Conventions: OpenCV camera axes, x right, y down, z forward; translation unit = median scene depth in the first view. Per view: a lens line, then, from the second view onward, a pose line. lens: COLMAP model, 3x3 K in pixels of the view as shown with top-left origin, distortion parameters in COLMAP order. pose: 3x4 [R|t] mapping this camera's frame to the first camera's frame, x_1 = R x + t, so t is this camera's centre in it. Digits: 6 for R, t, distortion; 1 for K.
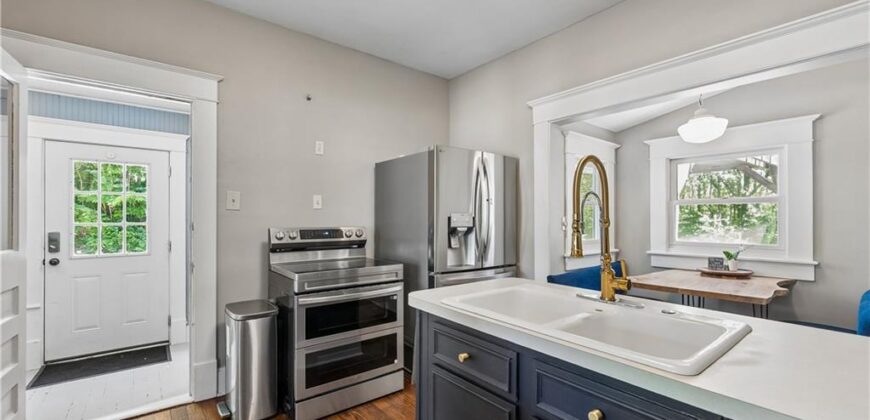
lens RADIAL K [[361.3, 0, 435.0], [0, 361.3, 210.0], [0, 0, 1]] dist [-0.000220, -0.000085]
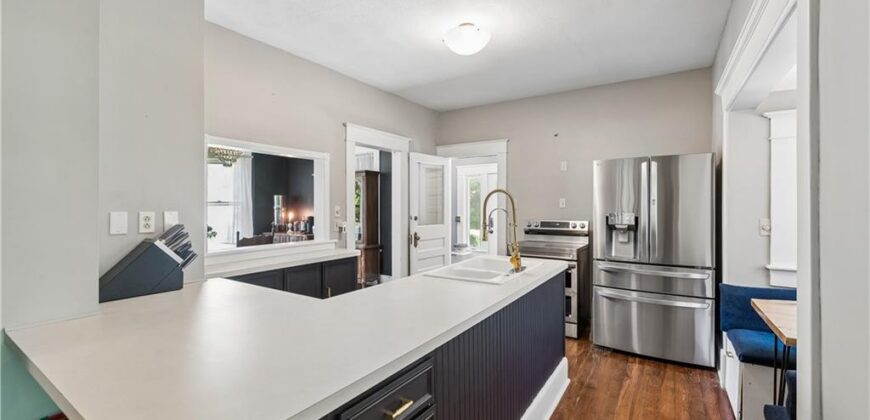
lens RADIAL K [[361.3, 0, 435.0], [0, 361.3, 210.0], [0, 0, 1]] dist [-0.000220, -0.000085]
pose [[0.295679, 0.012007, -0.955212, 0.998766], [0.029526, 0.999328, 0.021701, -0.044076], [0.954831, -0.034621, 0.295126, 0.065280]]
